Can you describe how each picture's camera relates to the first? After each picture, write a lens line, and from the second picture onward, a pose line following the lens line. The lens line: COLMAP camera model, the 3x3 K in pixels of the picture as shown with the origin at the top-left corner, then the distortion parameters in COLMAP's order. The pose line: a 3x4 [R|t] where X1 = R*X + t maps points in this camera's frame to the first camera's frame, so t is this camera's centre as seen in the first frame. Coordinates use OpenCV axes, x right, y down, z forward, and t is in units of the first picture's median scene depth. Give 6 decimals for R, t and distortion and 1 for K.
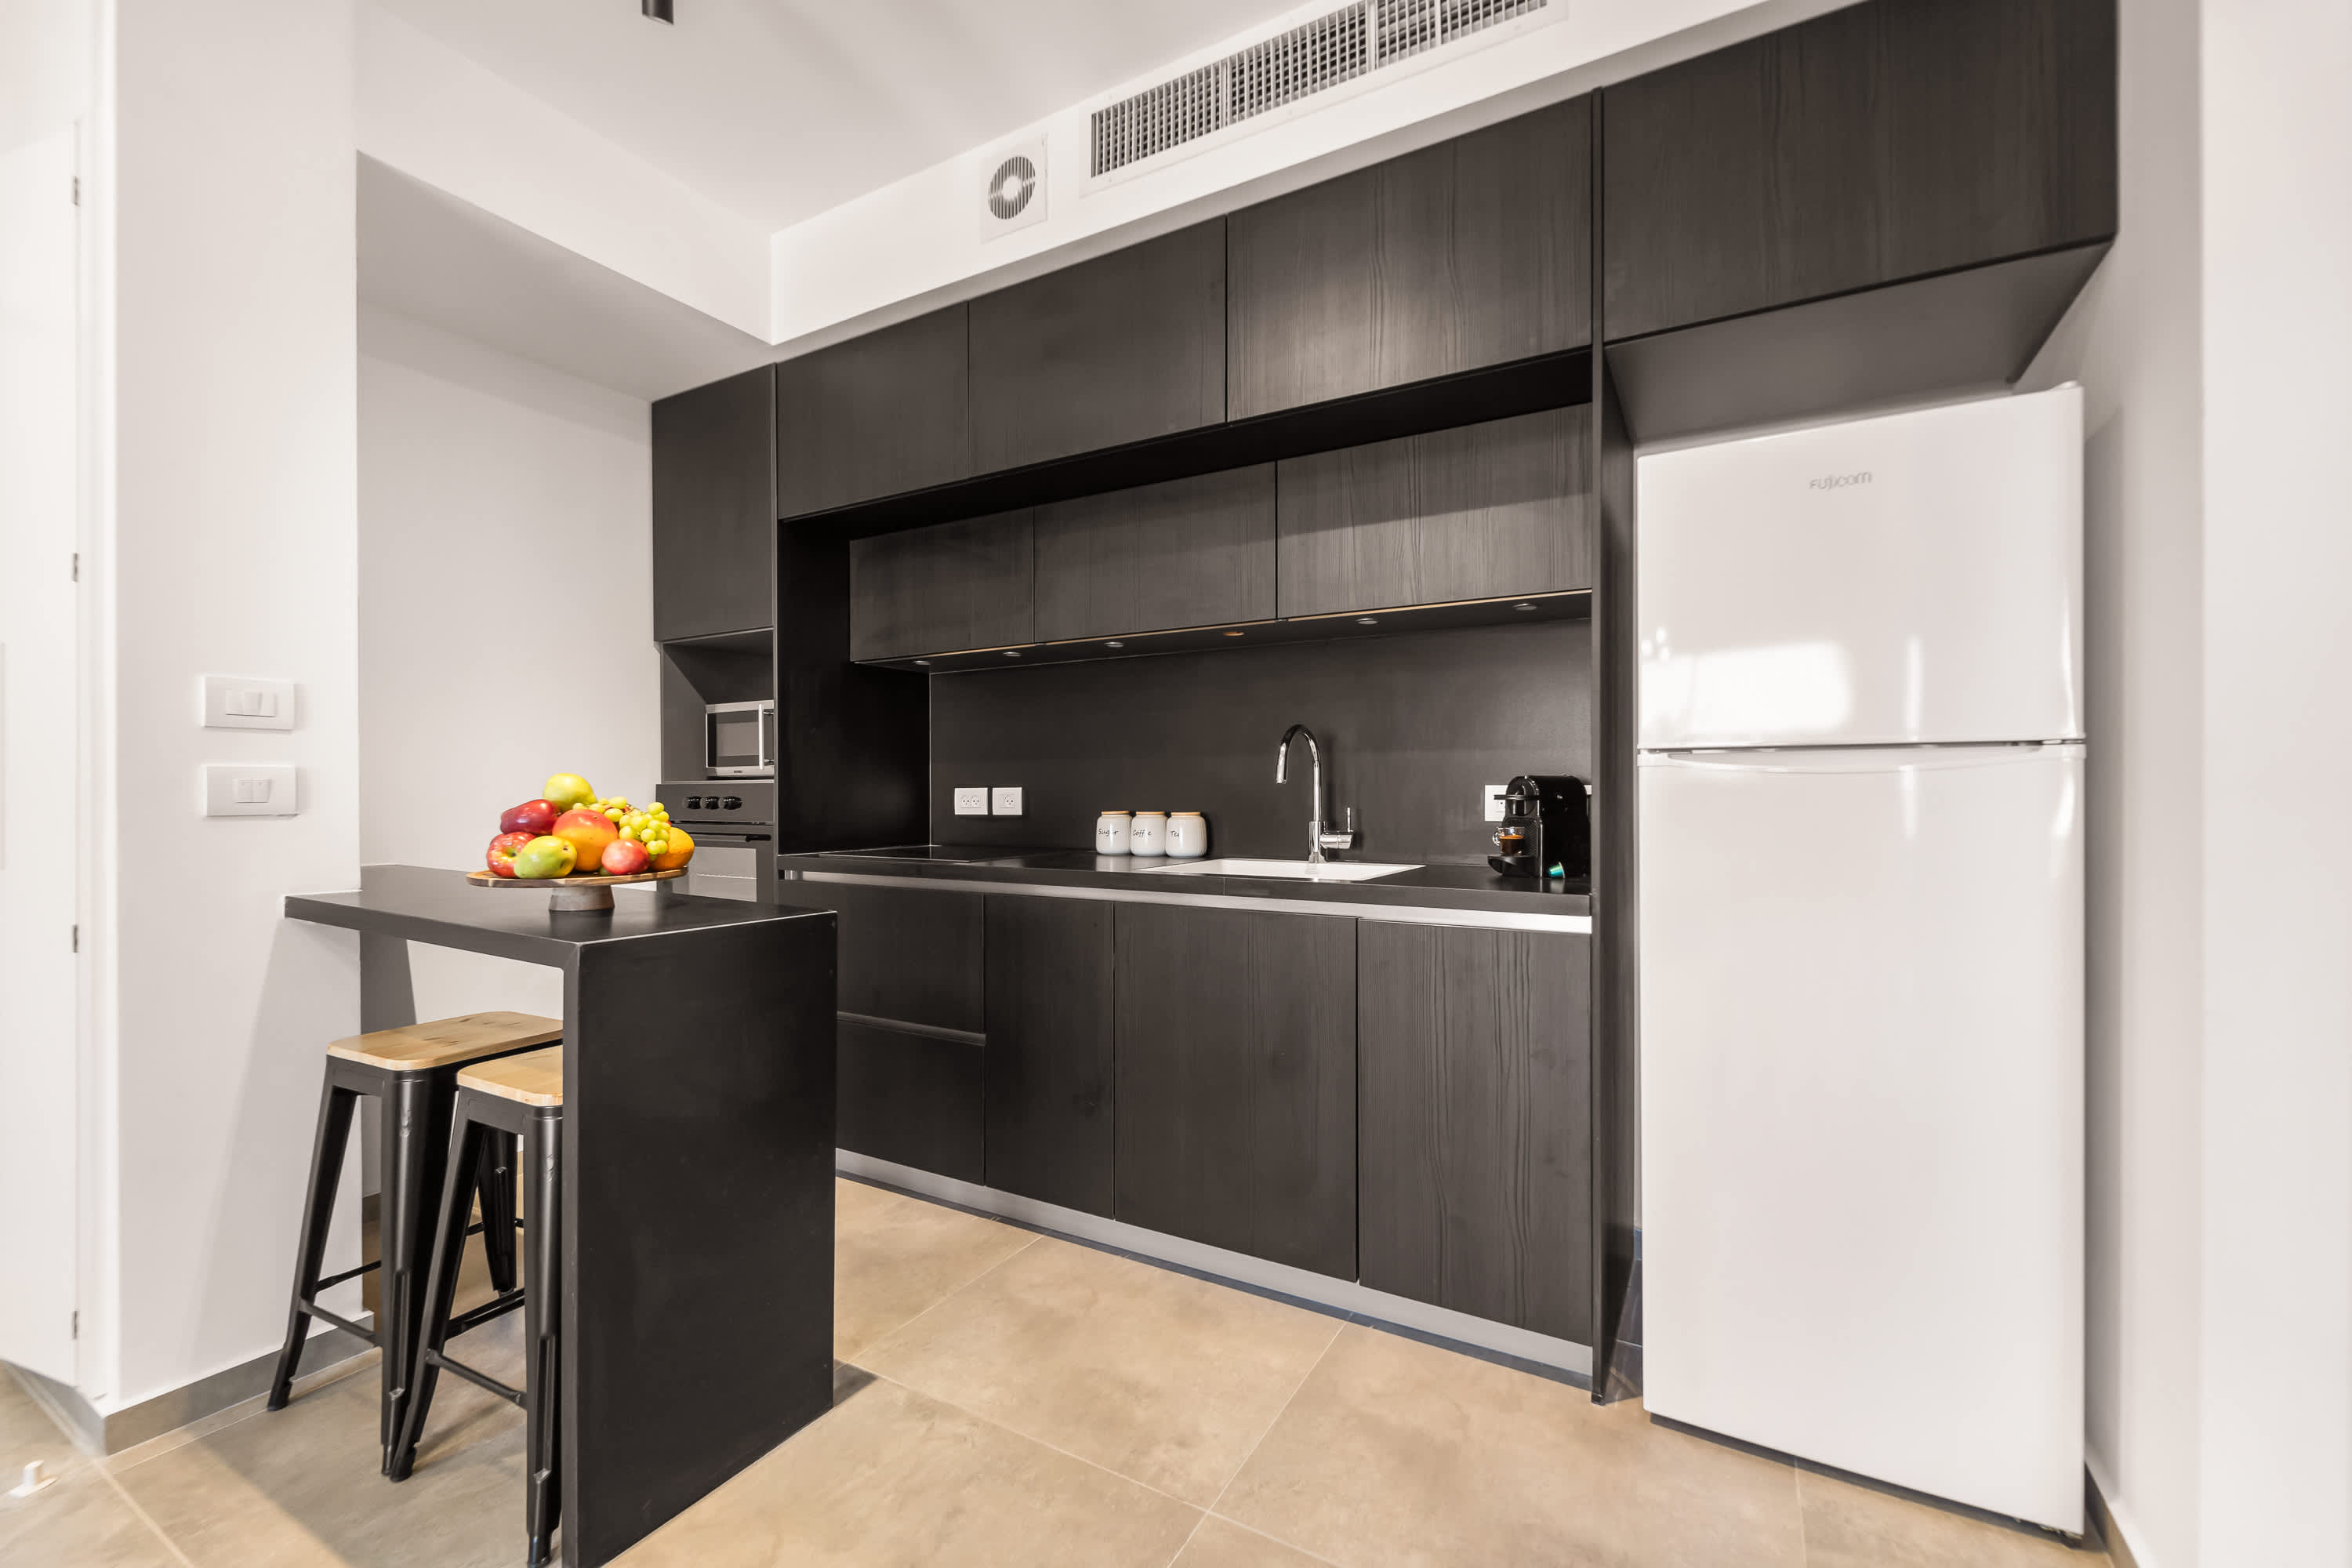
lens RADIAL K [[953.4, 0, 1203.3], [0, 953.4, 796.4], [0, 0, 1]] dist [-0.001194, -0.000278]
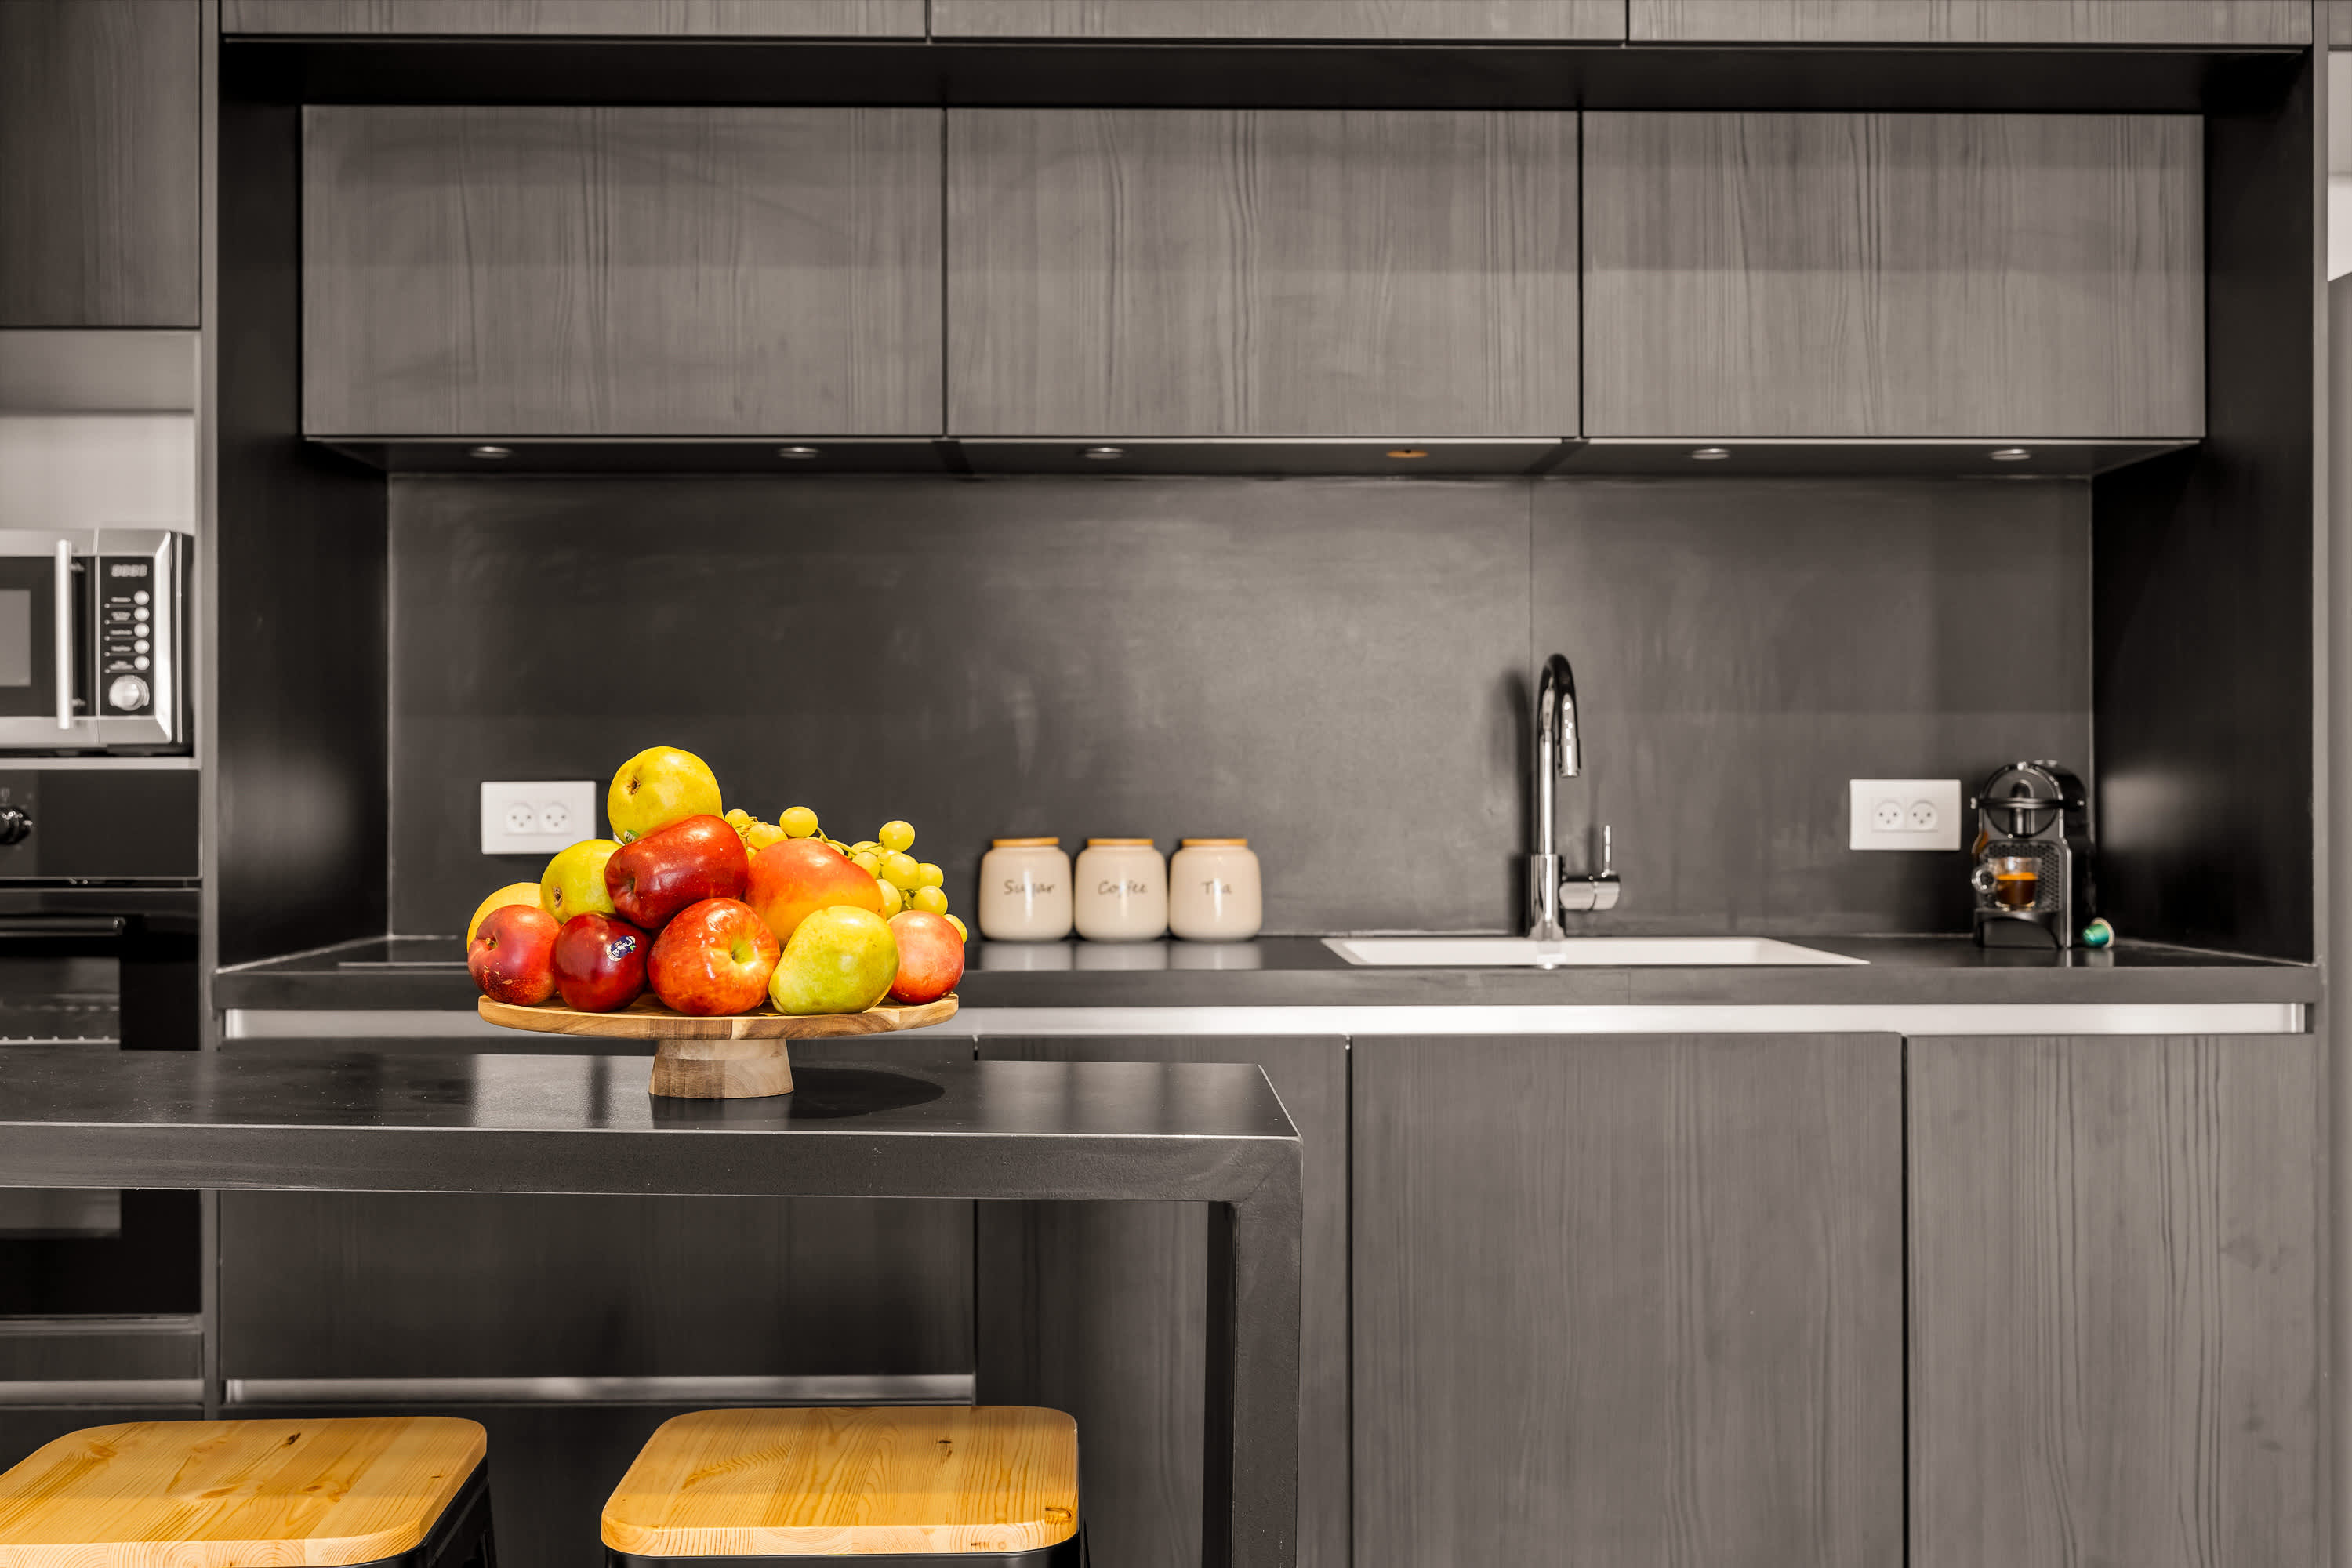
lens RADIAL K [[2455.9, 0, 1176.0], [0, 2455.9, 784.0], [0, 0, 1]] dist [-0.007254, 0.004684]
pose [[0.862391, 0.001780, 0.506239, -0.815838], [0.002088, 0.999973, -0.007073, -0.001093], [-0.506238, 0.007157, 0.862364, 0.031480]]
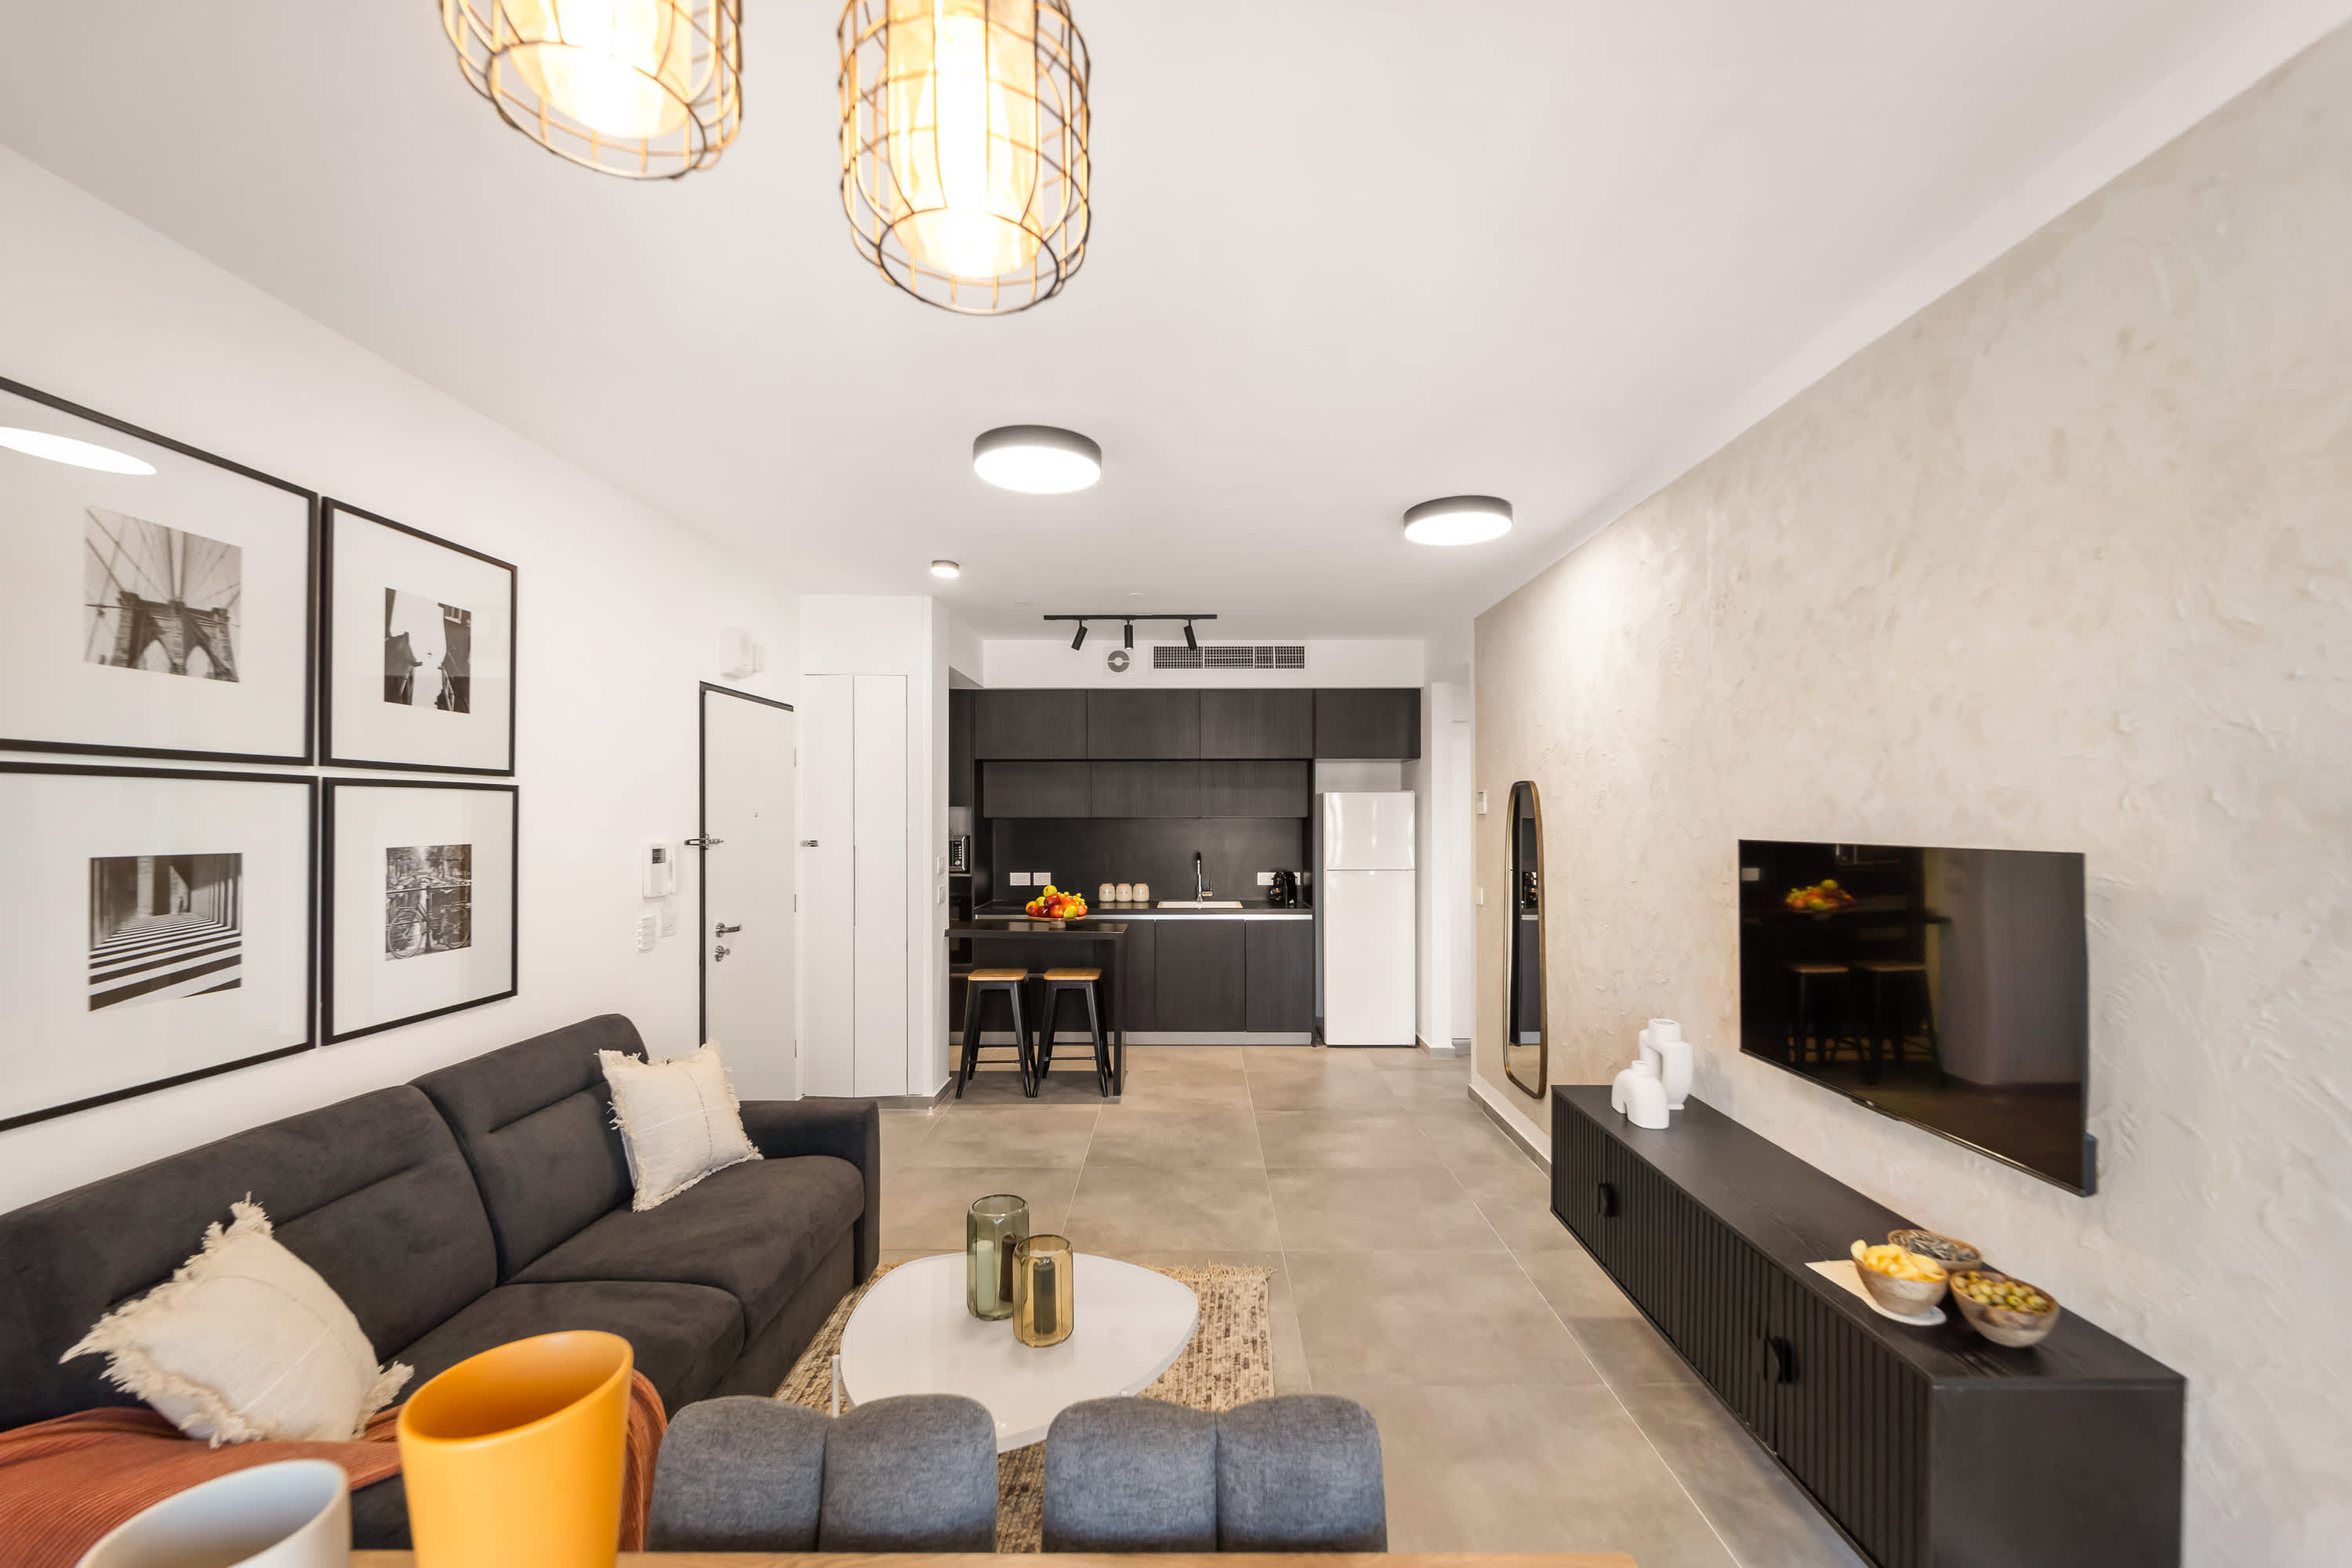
lens RADIAL K [[967.8, 0, 1185.6], [0, 967.8, 816.1], [0, 0, 1]] dist [0.000374, -0.000265]
pose [[0.876802, 0.000160, 0.480851, -1.496378], [0.001261, 0.999996, -0.002632, -0.200950], [-0.480850, 0.002915, 0.876798, -1.674601]]
